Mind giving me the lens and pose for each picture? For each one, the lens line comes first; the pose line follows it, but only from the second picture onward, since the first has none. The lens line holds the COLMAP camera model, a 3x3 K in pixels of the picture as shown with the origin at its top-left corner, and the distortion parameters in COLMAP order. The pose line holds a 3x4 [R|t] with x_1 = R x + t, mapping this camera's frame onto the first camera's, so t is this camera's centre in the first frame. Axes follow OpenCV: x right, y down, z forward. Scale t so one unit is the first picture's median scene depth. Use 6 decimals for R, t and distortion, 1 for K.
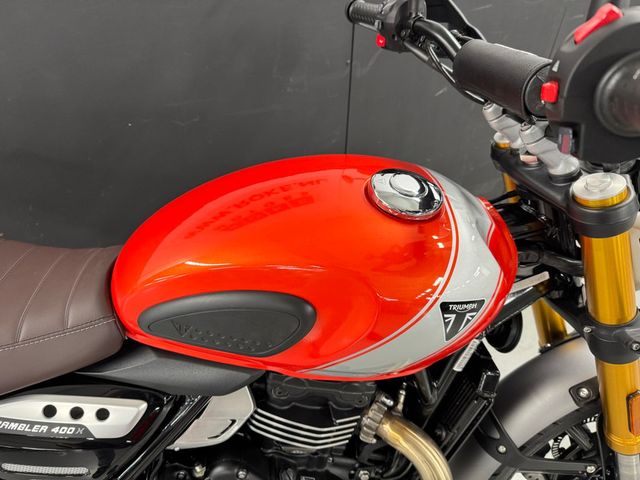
lens RADIAL K [[457.1, 0, 322.0], [0, 457.1, 242.5], [0, 0, 1]] dist [0.008248, -0.025559]
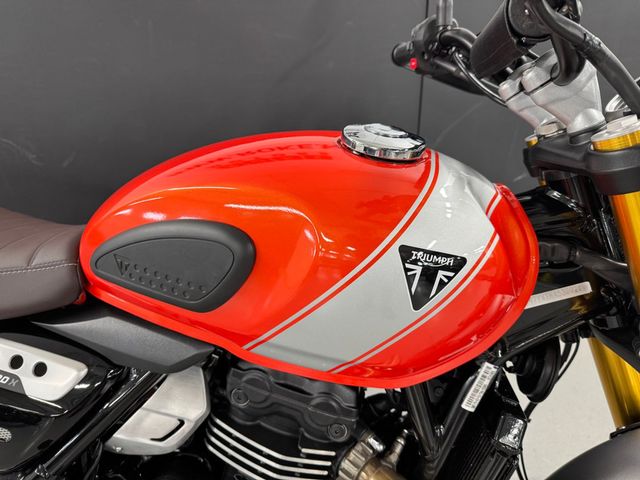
lens RADIAL K [[457.1, 0, 318.5], [0, 457.1, 238.6], [0, 0, 1]] dist [0.008248, -0.025559]
pose [[0.967082, 0.070565, -0.244487, 0.245484], [-0.139204, 0.950979, -0.276154, 0.279672], [0.213015, 0.301097, 0.929497, 0.175229]]
